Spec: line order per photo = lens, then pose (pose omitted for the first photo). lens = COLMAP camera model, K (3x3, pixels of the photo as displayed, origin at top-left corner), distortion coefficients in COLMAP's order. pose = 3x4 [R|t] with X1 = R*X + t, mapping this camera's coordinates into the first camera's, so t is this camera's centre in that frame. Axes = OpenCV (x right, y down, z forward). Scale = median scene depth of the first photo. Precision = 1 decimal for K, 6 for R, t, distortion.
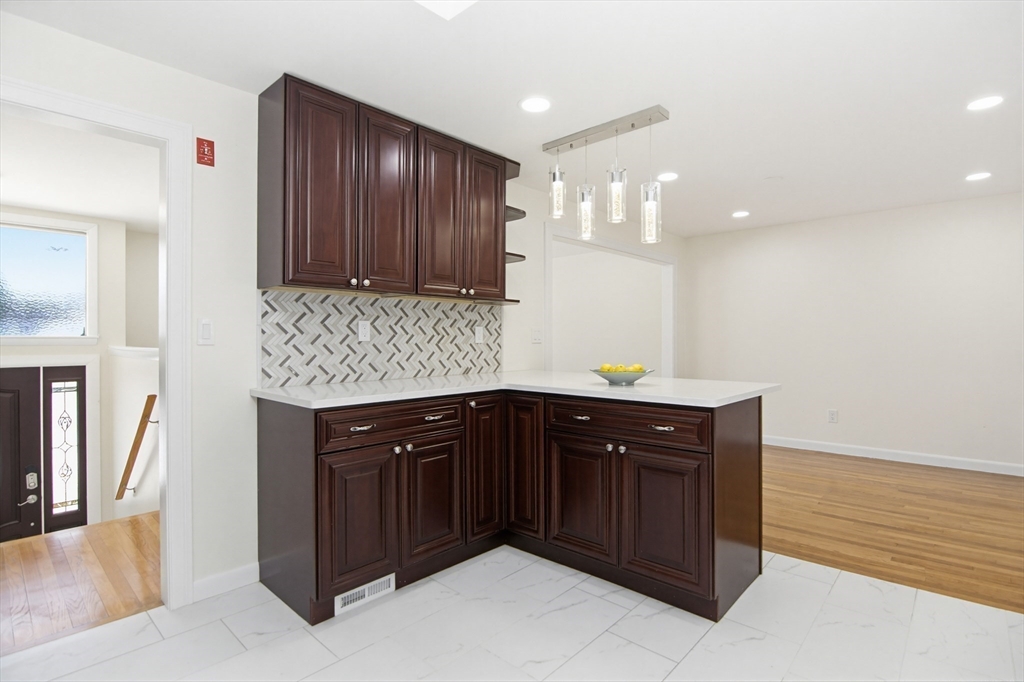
lens RADIAL K [[502.1, 0, 504.9], [0, 502.1, 338.8], [0, 0, 1]] dist [0.023612, -0.009689]
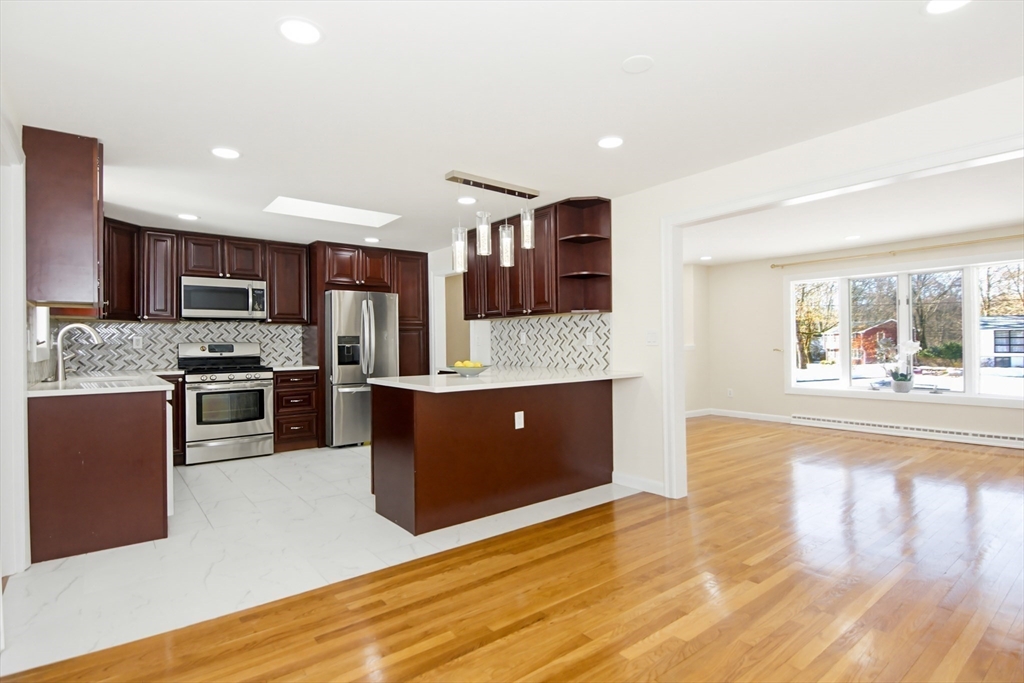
lens RADIAL K [[502.1, 0, 531.3], [0, 502.1, 340.6], [0, 0, 1]] dist [0.023612, -0.009689]
pose [[-0.133064, -0.001687, -0.991106, 1.418855], [0.010379, 0.999941, -0.003096, -0.000908], [0.991053, -0.010699, -0.133039, 1.226466]]
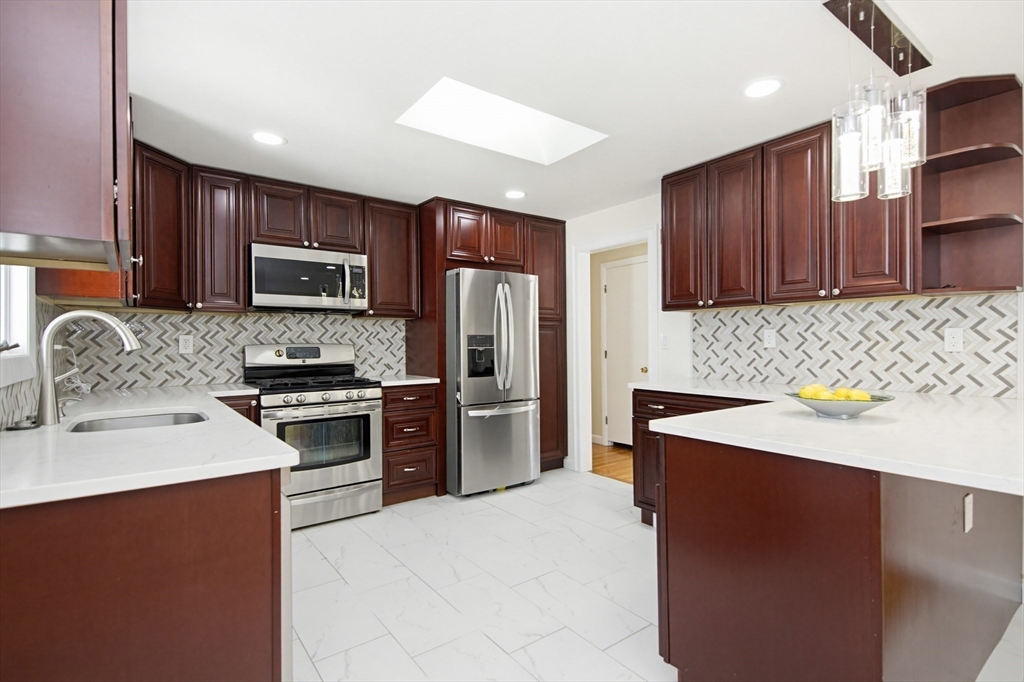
lens RADIAL K [[502.1, 0, 537.0], [0, 502.1, 342.5], [0, 0, 1]] dist [0.023612, -0.009689]
pose [[-0.163913, 0.003018, -0.986470, 0.893859], [0.008343, 0.999964, 0.001673, -0.012346], [0.986440, -0.007956, -0.163932, 0.649887]]
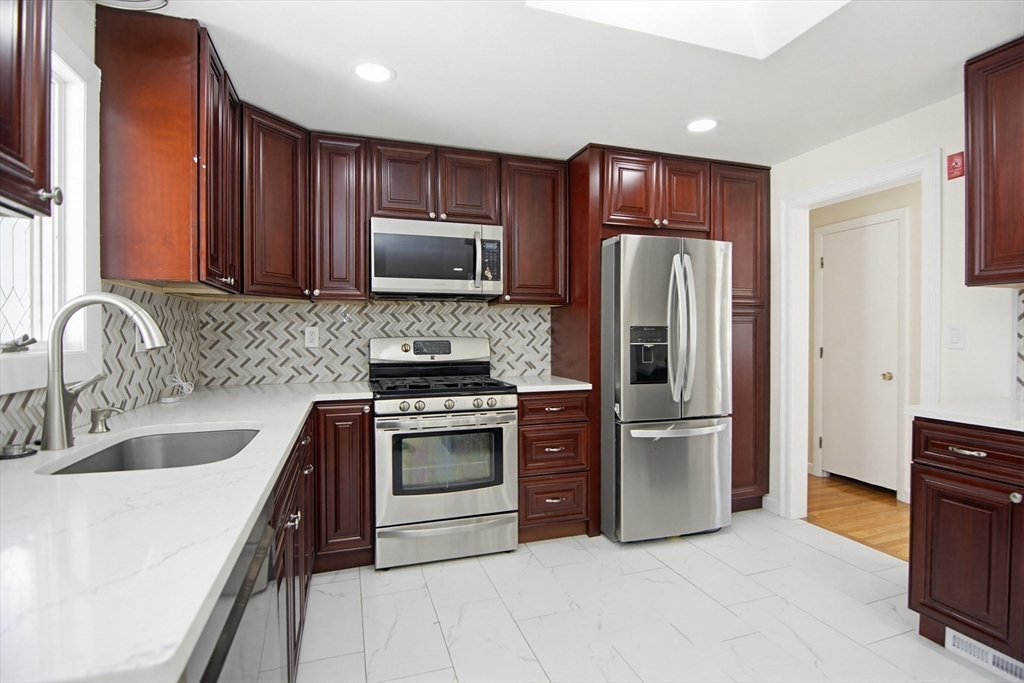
lens RADIAL K [[502.1, 0, 510.1], [0, 502.1, 344.0], [0, 0, 1]] dist [0.023612, -0.009689]
pose [[-0.502936, 0.019110, -0.864112, 0.586512], [0.003556, 0.999793, 0.020041, -0.017580], [0.864316, 0.007007, -0.502900, 0.545121]]
